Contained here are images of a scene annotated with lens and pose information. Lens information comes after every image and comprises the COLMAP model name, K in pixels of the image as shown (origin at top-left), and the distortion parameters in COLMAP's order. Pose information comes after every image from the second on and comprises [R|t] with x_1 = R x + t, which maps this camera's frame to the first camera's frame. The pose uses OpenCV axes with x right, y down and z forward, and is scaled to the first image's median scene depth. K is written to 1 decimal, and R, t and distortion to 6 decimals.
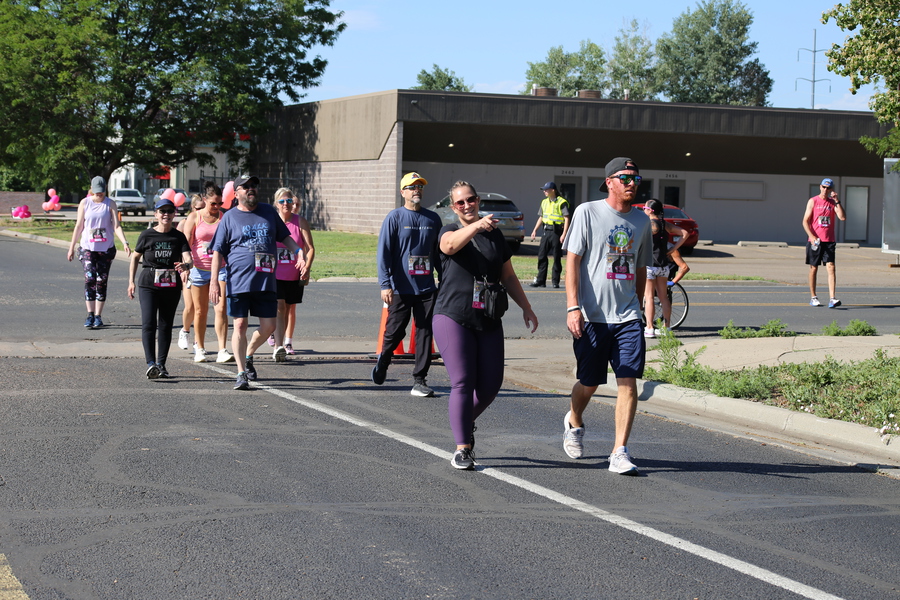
lens RADIAL K [[1995.4, 0, 450.0], [0, 1995.4, 300.0], [0, 0, 1]] dist [-0.067772, 0.328345]
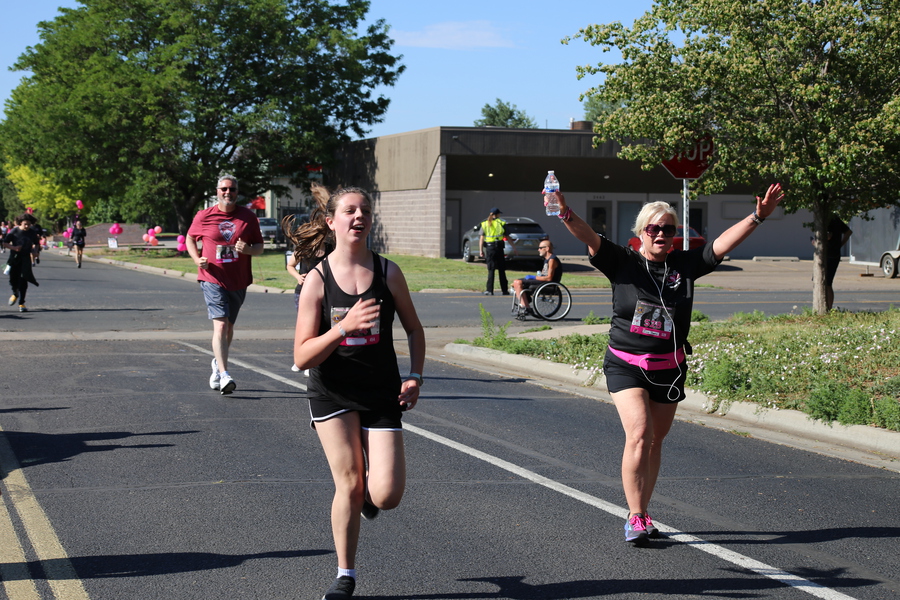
lens RADIAL K [[2406.5, 0, 509.2], [0, 2406.5, 300.5], [0, 0, 1]] dist [0.057921, -0.176429]
pose [[0.996250, -0.015313, -0.085160, 0.119521], [0.013709, 0.999718, -0.019386, 0.018063], [0.085433, 0.018145, 0.996179, -0.325757]]
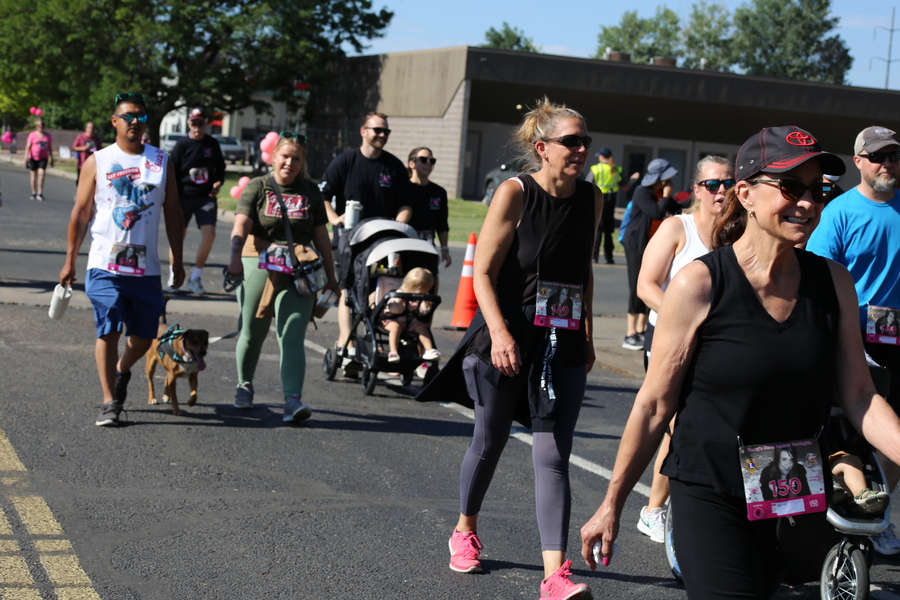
lens RADIAL K [[2009.1, 0, 432.6], [0, 2009.1, 299.9], [0, 0, 1]] dist [-0.052309, 0.419251]
pose [[0.998046, 0.057516, -0.024425, -0.011686], [-0.057040, 0.998177, 0.019741, -0.001413], [0.025516, -0.018309, 0.999507, 0.028523]]
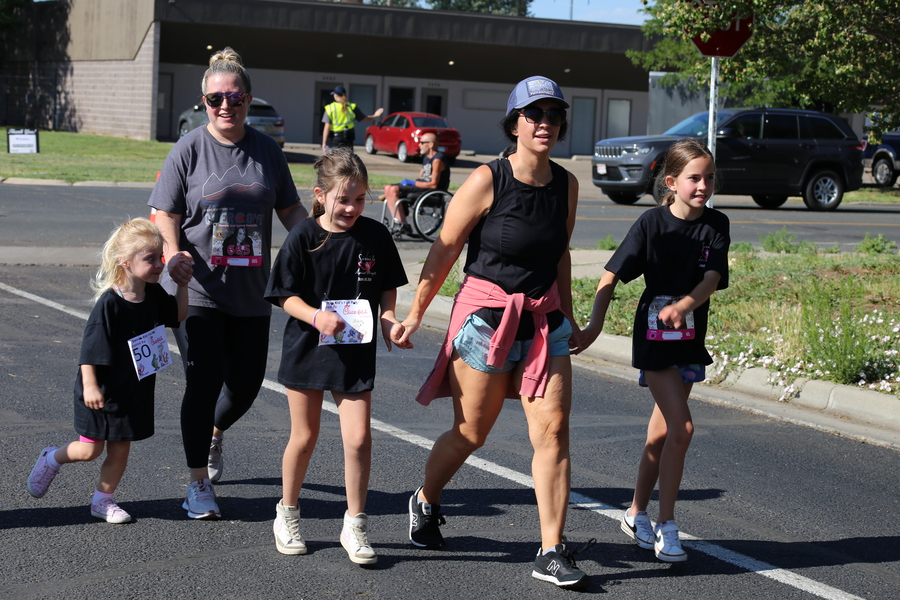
lens RADIAL K [[2009.1, 0, 432.6], [0, 2009.1, 299.9], [0, 0, 1]] dist [-0.052309, 0.419251]
pose [[0.992682, 0.012072, 0.120153, -0.007321], [-0.017520, 0.998861, 0.044392, -0.000053], [-0.119480, -0.046172, 0.991762, 0.011844]]
